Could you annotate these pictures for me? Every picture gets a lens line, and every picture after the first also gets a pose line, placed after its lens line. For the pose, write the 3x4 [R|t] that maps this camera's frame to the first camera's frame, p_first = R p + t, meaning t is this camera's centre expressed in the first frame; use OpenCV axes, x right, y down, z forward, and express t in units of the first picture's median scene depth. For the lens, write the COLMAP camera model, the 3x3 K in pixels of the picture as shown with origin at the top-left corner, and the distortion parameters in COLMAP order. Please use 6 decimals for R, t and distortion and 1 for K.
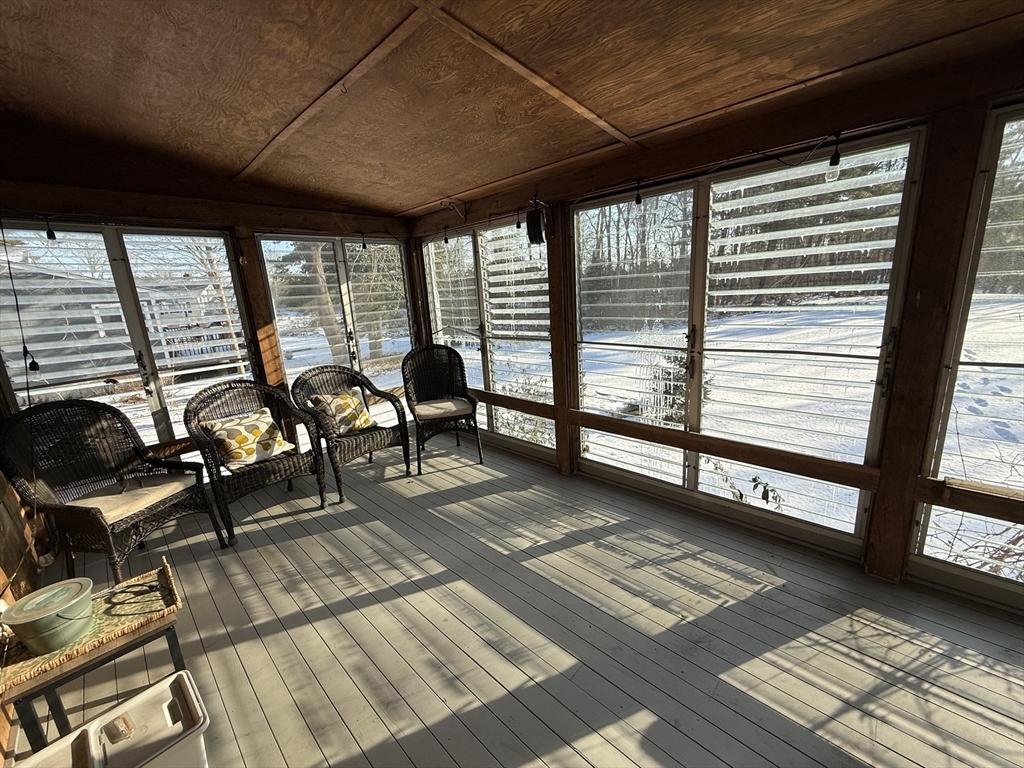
lens RADIAL K [[412.7, 0, 512.0], [0, 412.7, 384.0], [0, 0, 1]] dist [-0.003198, -0.000348]
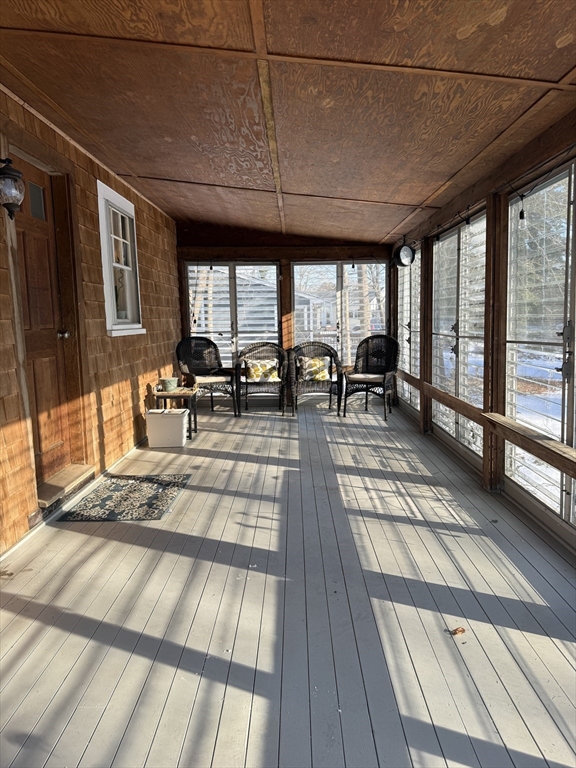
lens RADIAL K [[534.4, 0, 291.6], [0, 534.4, 381.9], [0, 0, 1]] dist [0.094682, -0.142293]
pose [[0.695881, 0.133427, -0.705653, 1.370249], [-0.188510, 0.982071, -0.000207, 0.179335], [0.692974, 0.133167, 0.708557, -0.726577]]
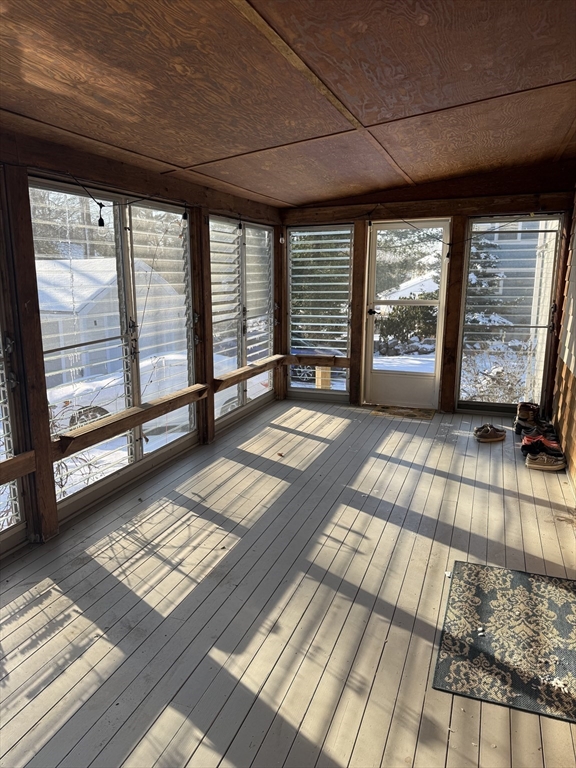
lens RADIAL K [[534.4, 0, 291.6], [0, 534.4, 381.9], [0, 0, 1]] dist [0.094682, -0.142293]
pose [[-0.406937, -0.122686, 0.905180, -0.592820], [0.235463, 0.943363, 0.233717, -0.123380], [-0.882587, 0.308245, -0.355001, 0.629506]]
